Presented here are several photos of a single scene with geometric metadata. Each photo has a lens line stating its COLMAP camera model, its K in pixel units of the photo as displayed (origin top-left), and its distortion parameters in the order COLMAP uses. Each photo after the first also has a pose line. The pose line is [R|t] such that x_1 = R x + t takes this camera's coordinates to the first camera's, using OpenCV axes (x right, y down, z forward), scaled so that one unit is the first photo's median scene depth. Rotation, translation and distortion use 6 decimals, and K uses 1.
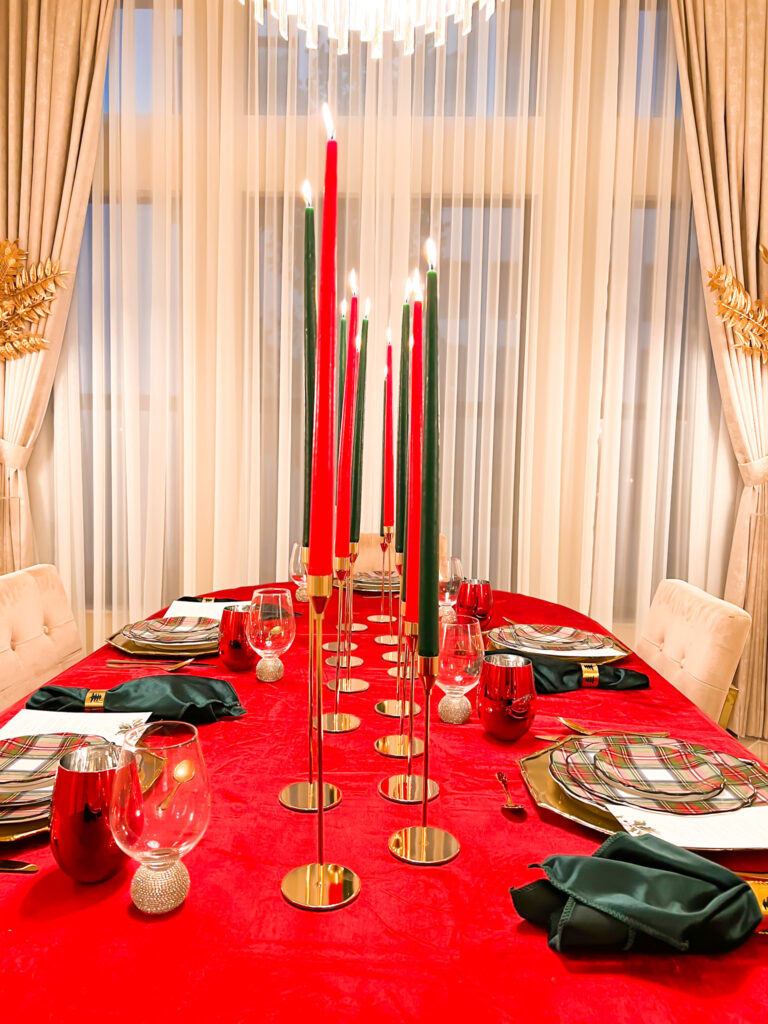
lens RADIAL K [[757.1, 0, 384.0], [0, 757.1, 512.0], [0, 0, 1]] dist [-0.006026, -0.005332]
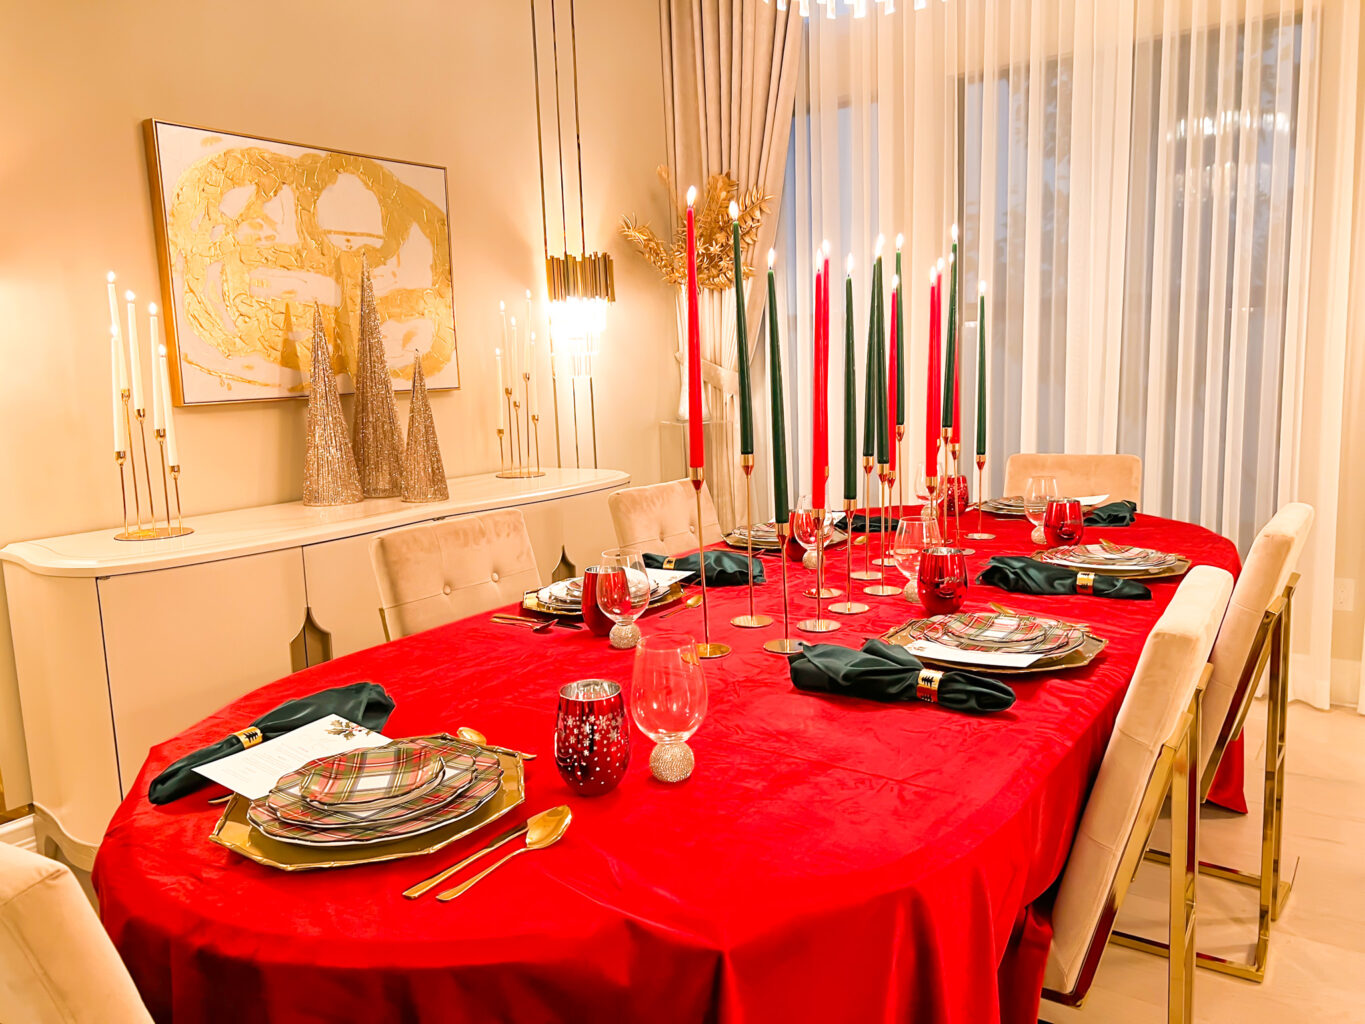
lens RADIAL K [[1009.2, 0, 682.5], [0, 1009.2, 512.0], [0, 0, 1]] dist [-0.006026, -0.005332]
pose [[0.819773, 0.030960, -0.571851, 0.272540], [0.011888, 0.997403, 0.071041, 0.006192], [0.572565, -0.065036, 0.817276, -0.201373]]
